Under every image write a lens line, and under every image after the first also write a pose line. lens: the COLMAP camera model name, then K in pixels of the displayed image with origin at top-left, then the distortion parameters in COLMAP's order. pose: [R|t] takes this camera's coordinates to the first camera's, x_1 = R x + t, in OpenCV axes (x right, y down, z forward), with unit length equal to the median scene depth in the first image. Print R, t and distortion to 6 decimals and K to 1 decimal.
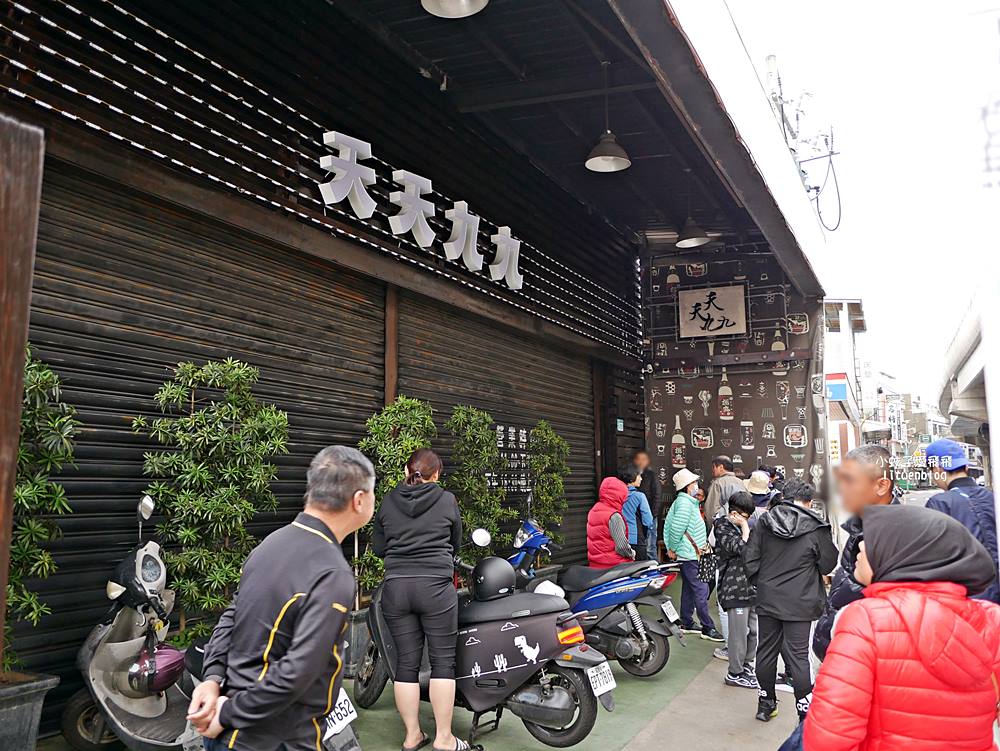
lens RADIAL K [[832.8, 0, 498.3], [0, 832.8, 374.3], [0, 0, 1]] dist [-0.015115, -0.003288]
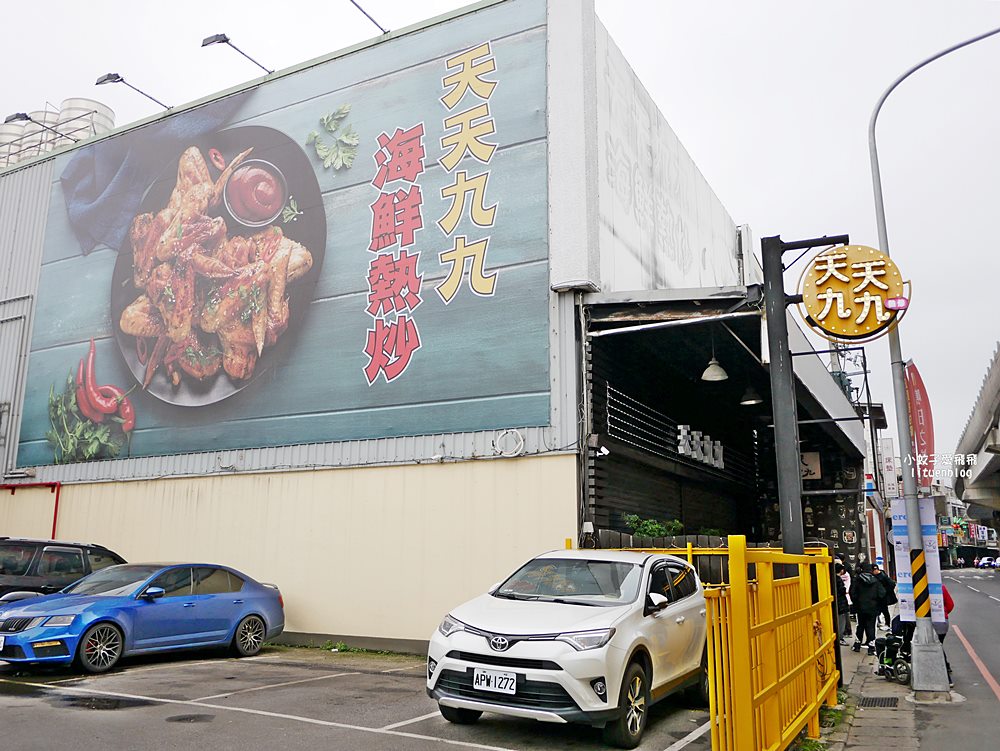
lens RADIAL K [[832.8, 0, 501.9], [0, 832.8, 377.1], [0, 0, 1]] dist [-0.015115, -0.003288]
pose [[0.999786, 0.011023, -0.017498, -0.362263], [-0.012416, 0.996589, -0.081582, -0.112572], [0.016539, 0.081782, 0.996513, -0.819884]]
